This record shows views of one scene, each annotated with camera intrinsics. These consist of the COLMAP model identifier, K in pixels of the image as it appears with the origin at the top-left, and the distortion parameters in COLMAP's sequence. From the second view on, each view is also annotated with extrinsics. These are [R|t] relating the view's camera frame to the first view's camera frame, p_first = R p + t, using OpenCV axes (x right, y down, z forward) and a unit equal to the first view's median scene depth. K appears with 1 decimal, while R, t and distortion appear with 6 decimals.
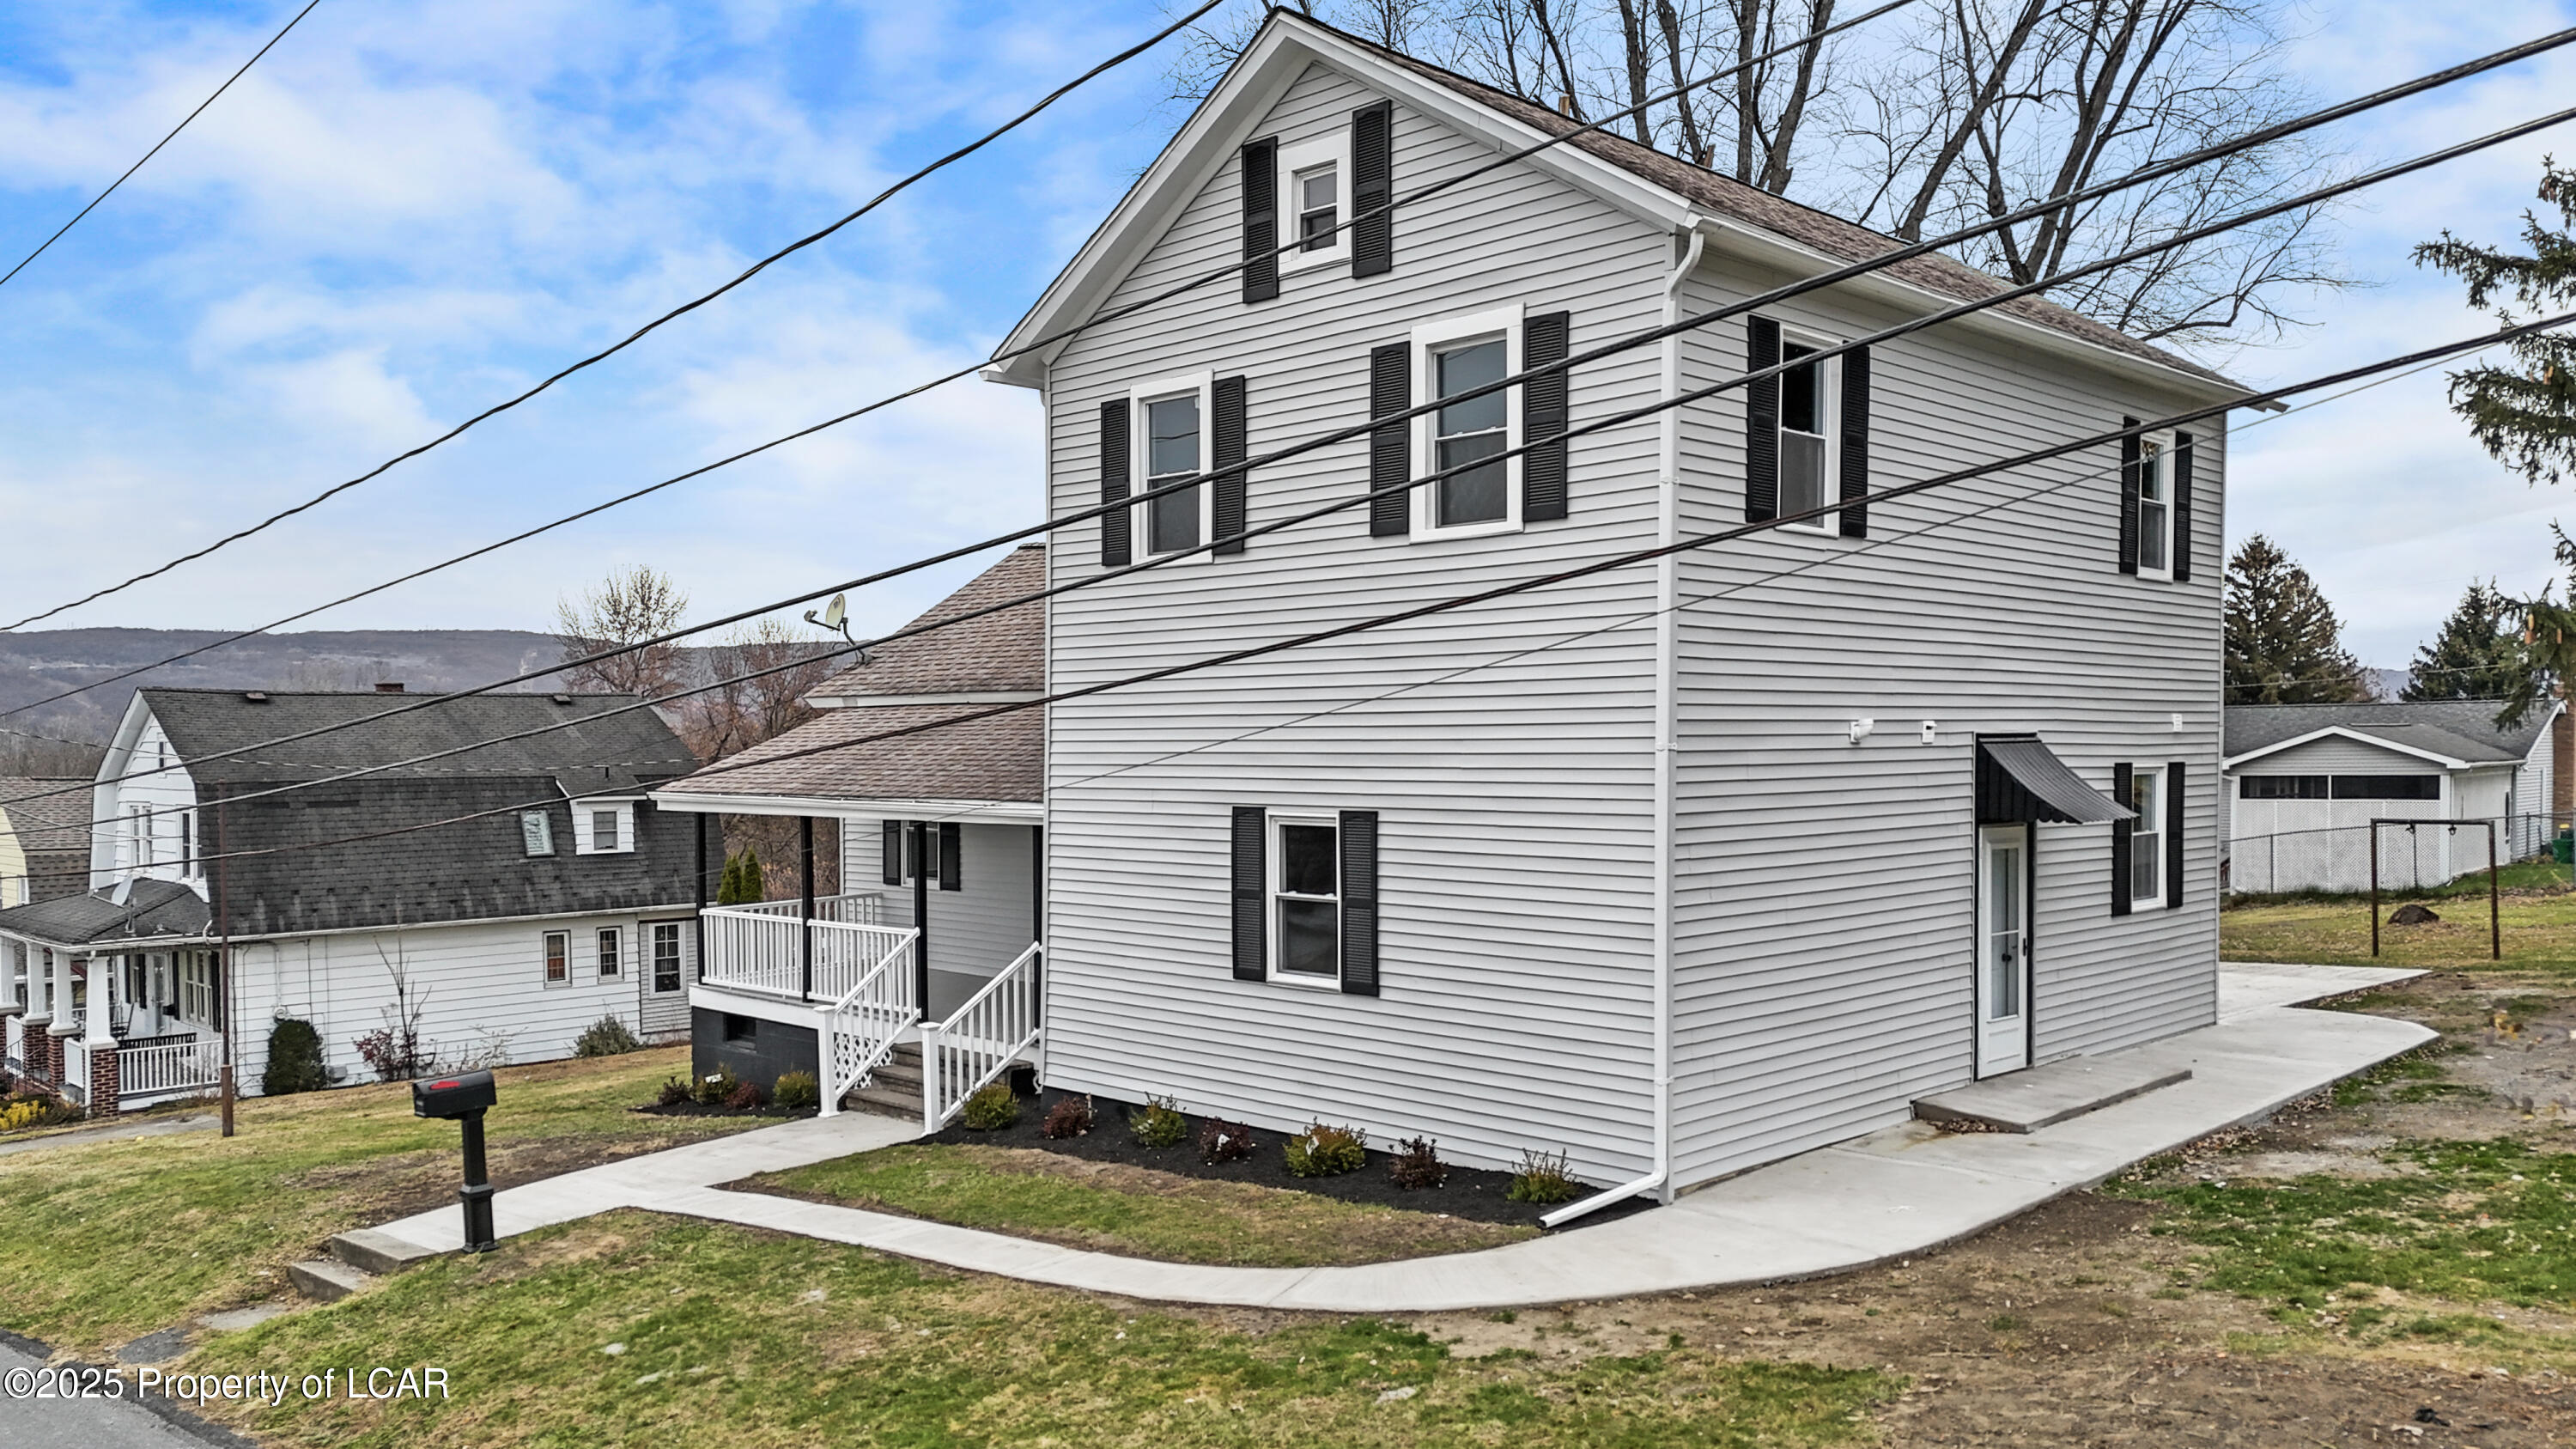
lens RADIAL K [[1929.5, 0, 1258.7], [0, 1929.5, 791.8], [0, 0, 1]] dist [0.060862, -0.001022]
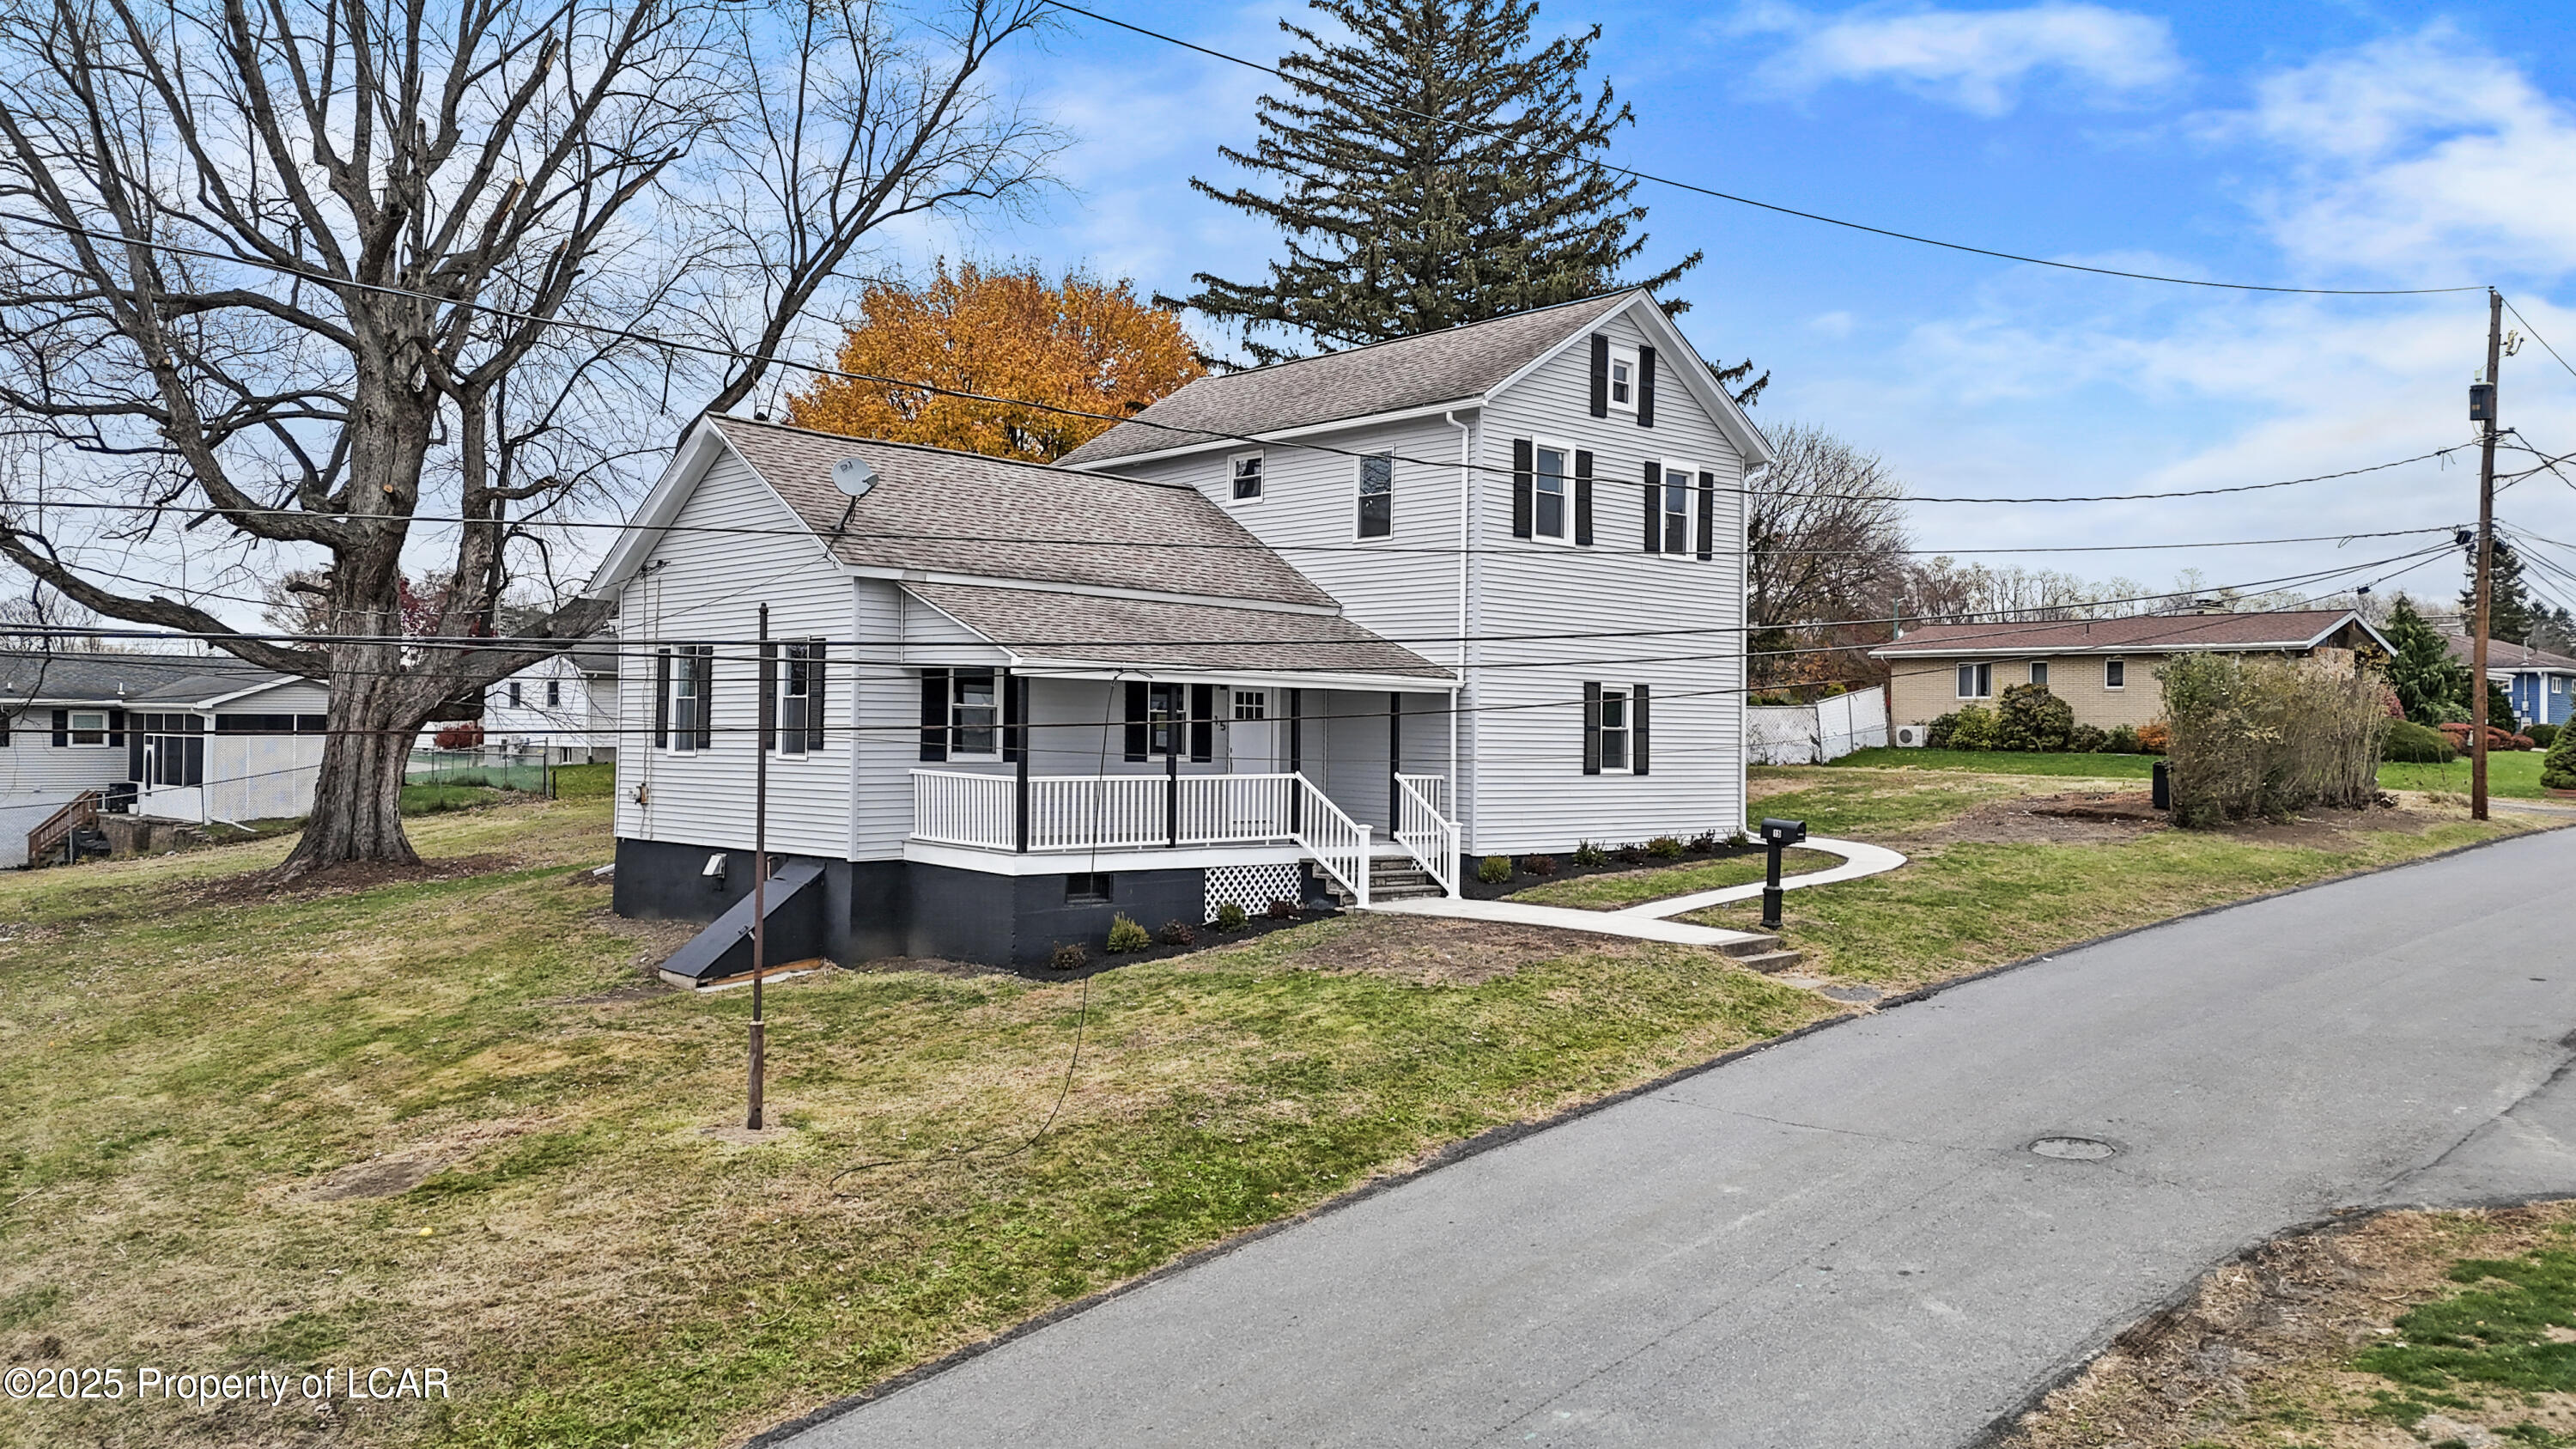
lens RADIAL K [[1887.1, 0, 1288.0], [0, 1887.1, 724.5], [0, 0, 1]] dist [0.046509, -0.007679]
pose [[0.044552, -0.000350, 0.999007, -1.891130], [-0.000879, 1.000000, 0.000390, 0.049282], [-0.999007, -0.000895, 0.044552, 1.235058]]
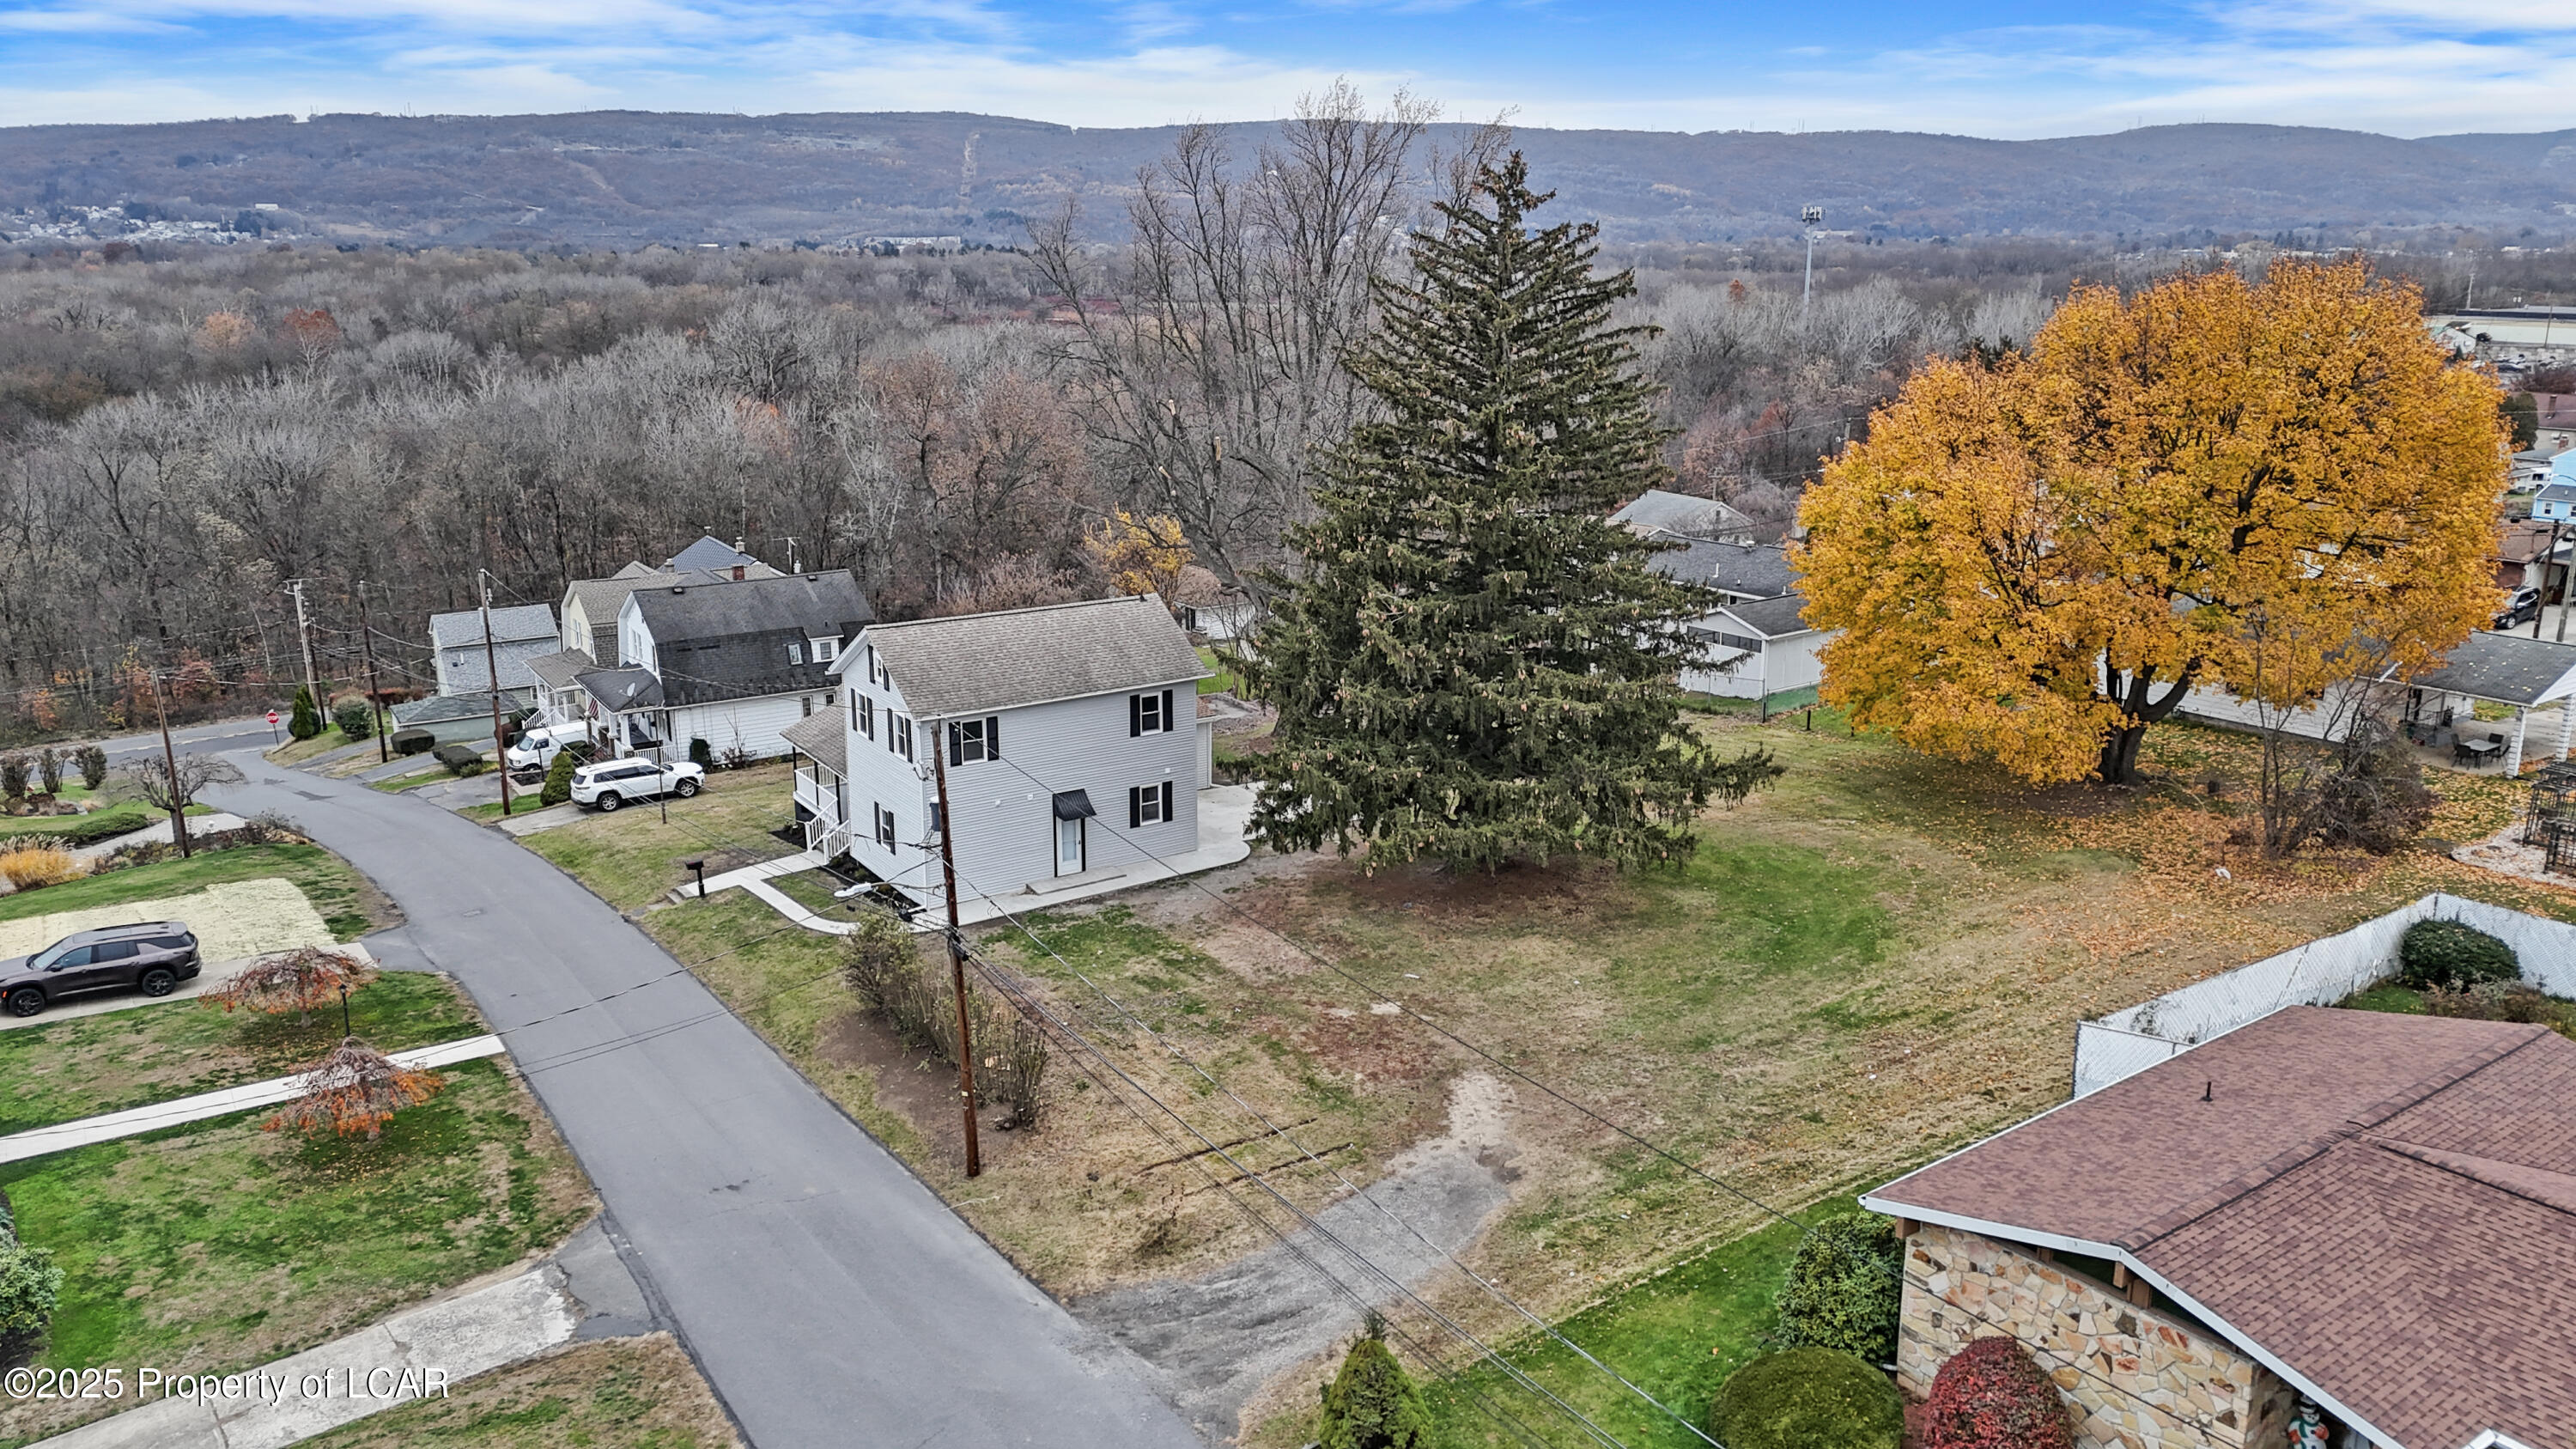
lens RADIAL K [[1887.1, 0, 1288.0], [0, 1887.1, 724.5], [0, 0, 1]] dist [0.046509, -0.007679]
pose [[0.979454, 0.056830, -0.193493, 1.621560], [-0.010106, 0.972098, 0.234358, -1.104305], [0.201413, -0.227587, 0.952700, -2.606496]]
